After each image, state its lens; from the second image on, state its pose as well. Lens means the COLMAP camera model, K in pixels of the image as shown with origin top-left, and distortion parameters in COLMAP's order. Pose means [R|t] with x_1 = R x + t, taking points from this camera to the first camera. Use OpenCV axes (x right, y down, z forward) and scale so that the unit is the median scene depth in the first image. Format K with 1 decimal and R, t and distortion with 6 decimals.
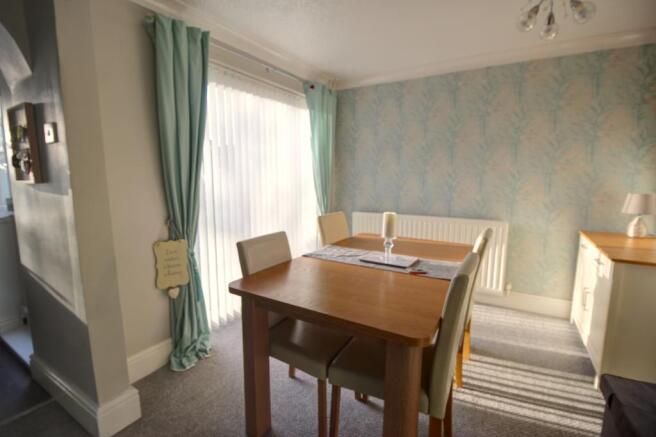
lens RADIAL K [[306.9, 0, 328.4], [0, 306.9, 214.3], [0, 0, 1]] dist [0.001945, -0.015748]
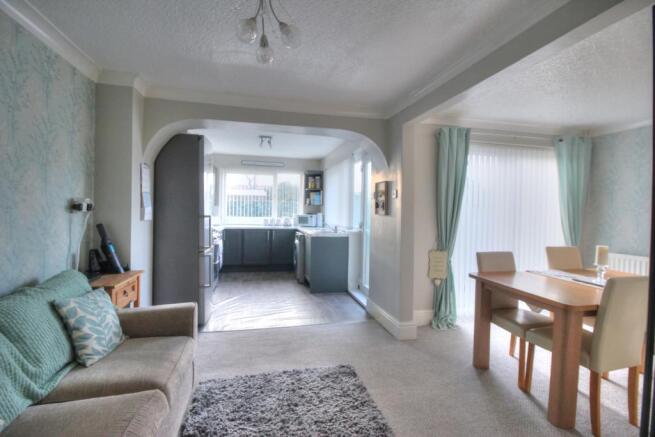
lens RADIAL K [[306.4, 0, 327.9], [0, 306.4, 214.3], [0, 0, 1]] dist [0.001945, -0.015748]
pose [[0.695179, 0.025020, -0.718401, 0.275648], [-0.110649, 0.991208, -0.072551, 0.074538], [0.710269, 0.129926, 0.691836, -0.635671]]
